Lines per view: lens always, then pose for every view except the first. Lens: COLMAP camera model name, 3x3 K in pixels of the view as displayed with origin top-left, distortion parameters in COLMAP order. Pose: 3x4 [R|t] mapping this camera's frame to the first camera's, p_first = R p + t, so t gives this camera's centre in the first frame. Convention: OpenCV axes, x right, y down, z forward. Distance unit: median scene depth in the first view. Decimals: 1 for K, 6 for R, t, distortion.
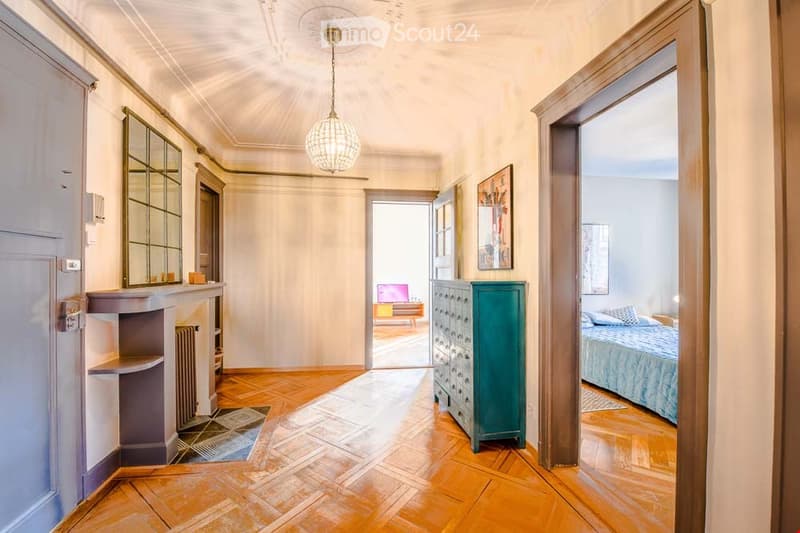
lens RADIAL K [[324.1, 0, 394.8], [0, 324.1, 271.2], [0, 0, 1]] dist [-0.002215, -0.000268]
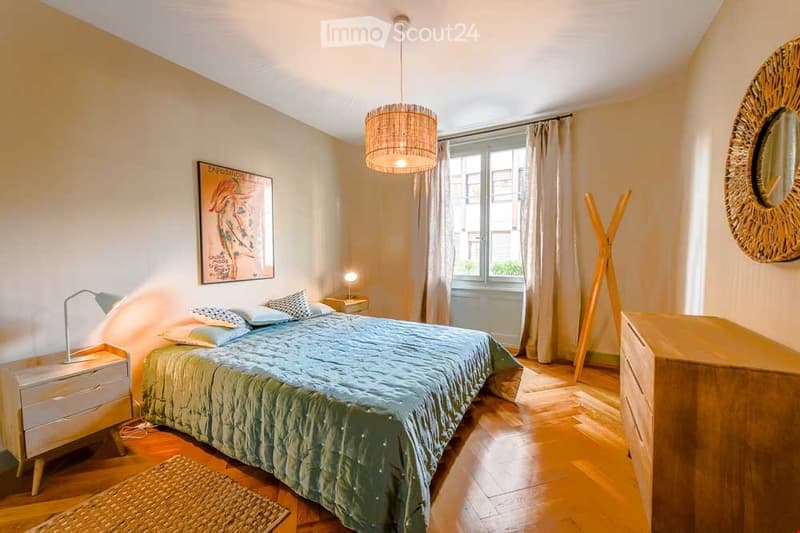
lens RADIAL K [[324.1, 0, 398.7], [0, 324.1, 266.4], [0, 0, 1]] dist [-0.002215, -0.000268]
pose [[0.621963, -0.040356, 0.782006, 0.417276], [-0.000482, 0.998651, 0.051920, 0.018008], [-0.783046, -0.032669, 0.621105, 0.527747]]
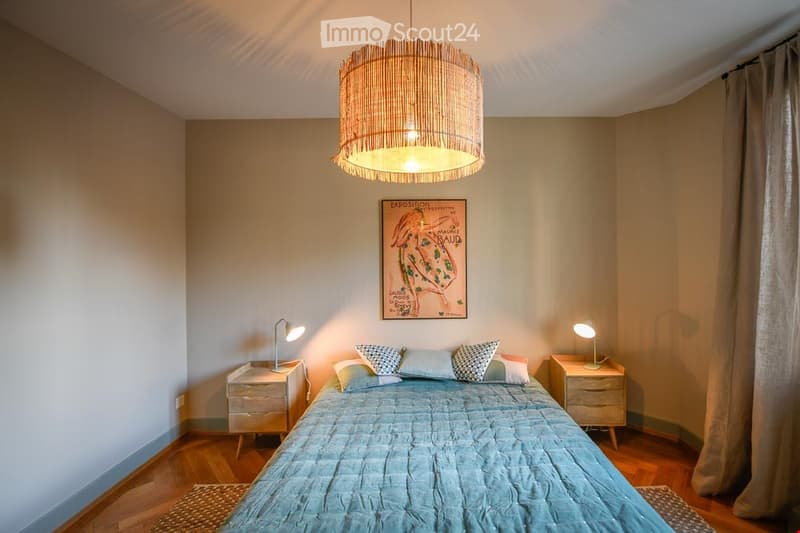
lens RADIAL K [[324.1, 0, 399.5], [0, 324.1, 263.2], [0, 0, 1]] dist [-0.002215, -0.000268]
pose [[0.988847, -0.009874, -0.148611, 0.963173], [0.010718, 0.999931, 0.004877, -0.047621], [0.148552, -0.006415, 0.988884, 0.617098]]
